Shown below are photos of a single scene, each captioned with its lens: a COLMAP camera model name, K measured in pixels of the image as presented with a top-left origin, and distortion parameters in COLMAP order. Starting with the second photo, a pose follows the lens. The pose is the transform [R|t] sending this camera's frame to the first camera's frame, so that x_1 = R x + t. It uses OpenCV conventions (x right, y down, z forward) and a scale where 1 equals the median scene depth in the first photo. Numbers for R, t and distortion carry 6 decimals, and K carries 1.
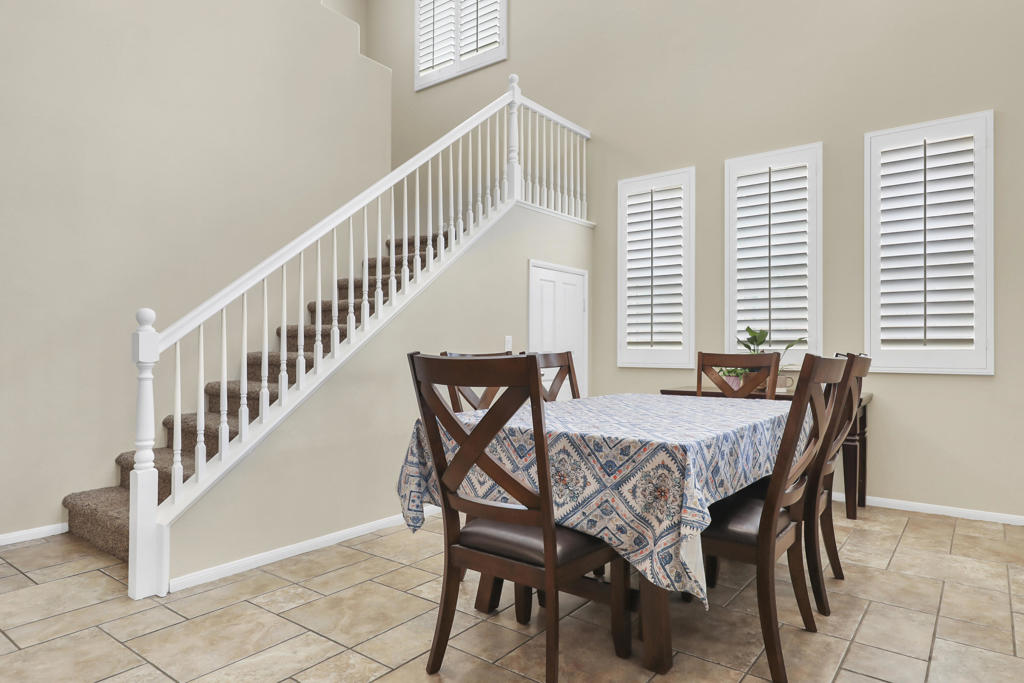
lens RADIAL K [[619.2, 0, 511.3], [0, 619.2, 342.0], [0, 0, 1]] dist [0.000034, 0.000001]
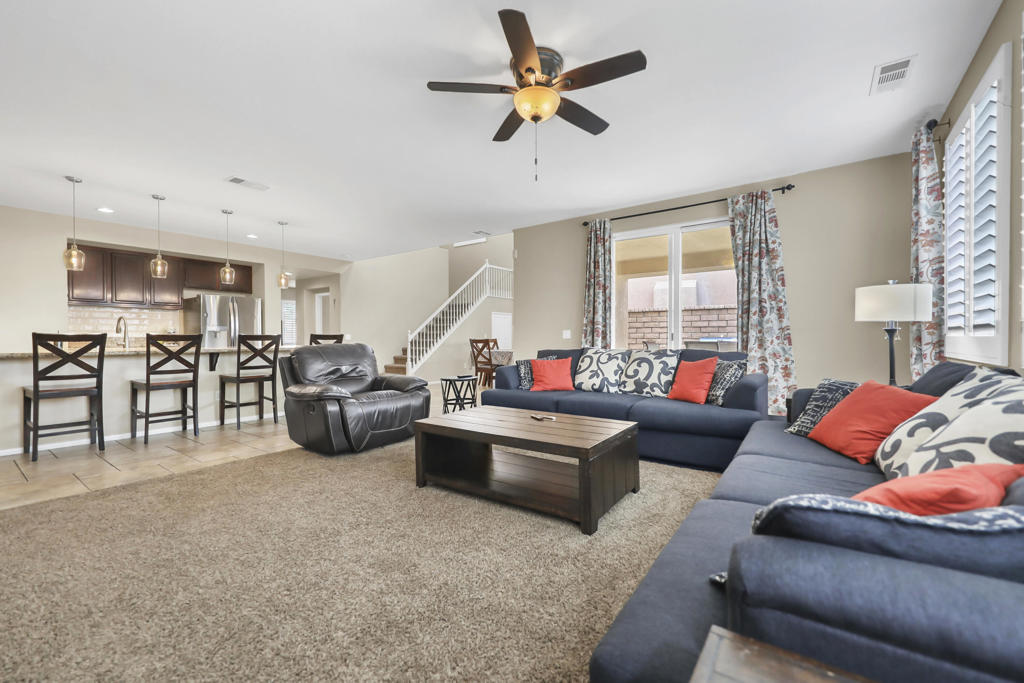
lens RADIAL K [[393.9, 0, 515.7], [0, 393.9, 342.7], [0, 0, 1]] dist [-0.001066, -0.000044]
pose [[0.997258, 0.001617, 0.073983, 0.010964], [-0.002539, 0.999920, 0.012379, 0.010805], [-0.073957, -0.012533, 0.997183, -3.135358]]
